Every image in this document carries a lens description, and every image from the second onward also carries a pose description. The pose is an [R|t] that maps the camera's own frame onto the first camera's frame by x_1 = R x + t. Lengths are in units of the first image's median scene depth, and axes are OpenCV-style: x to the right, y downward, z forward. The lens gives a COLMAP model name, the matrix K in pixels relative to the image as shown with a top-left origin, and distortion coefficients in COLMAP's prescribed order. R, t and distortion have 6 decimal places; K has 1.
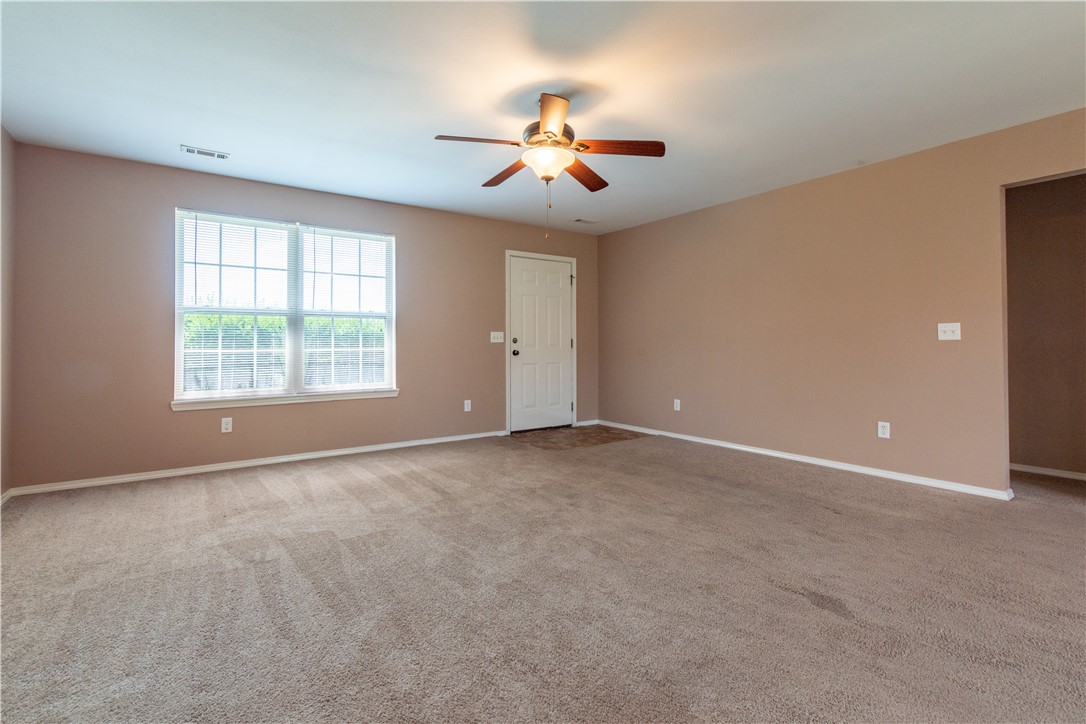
lens RADIAL K [[482.7, 0, 539.1], [0, 482.7, 341.4], [0, 0, 1]] dist [0.000328, -0.000530]
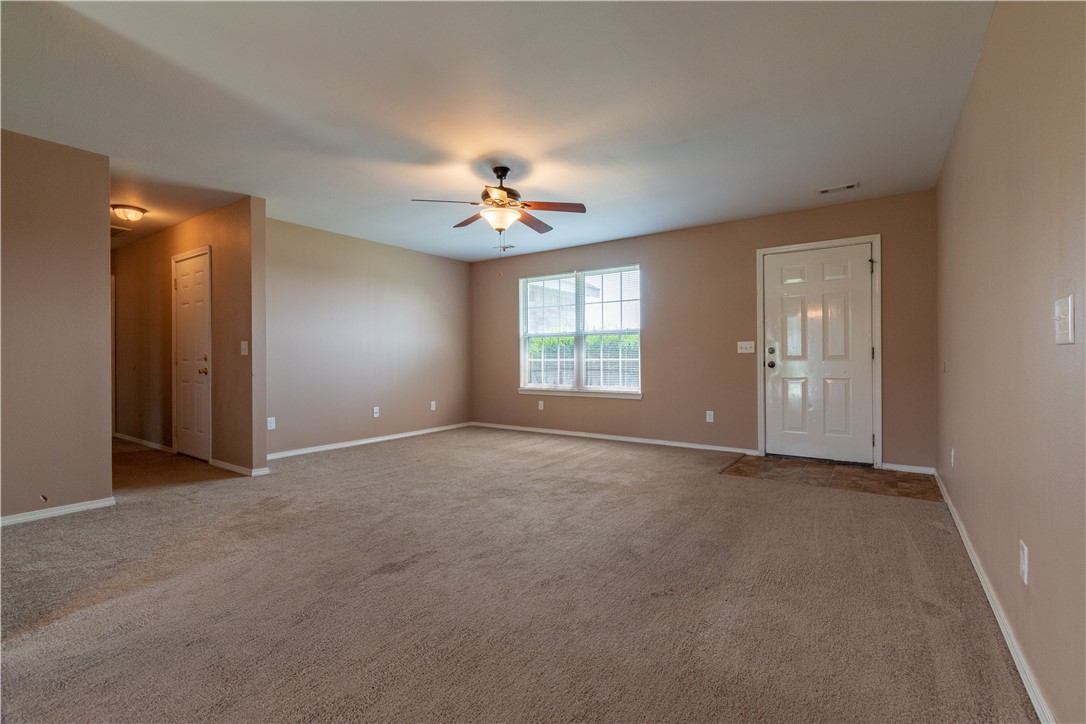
lens RADIAL K [[482.7, 0, 550.2], [0, 482.7, 359.8], [0, 0, 1]] dist [0.000328, -0.000530]
pose [[0.360941, 0.007085, -0.932562, 0.752669], [0.010378, 0.999879, 0.011613, 0.000585], [0.932531, -0.013870, 0.360823, 0.375083]]
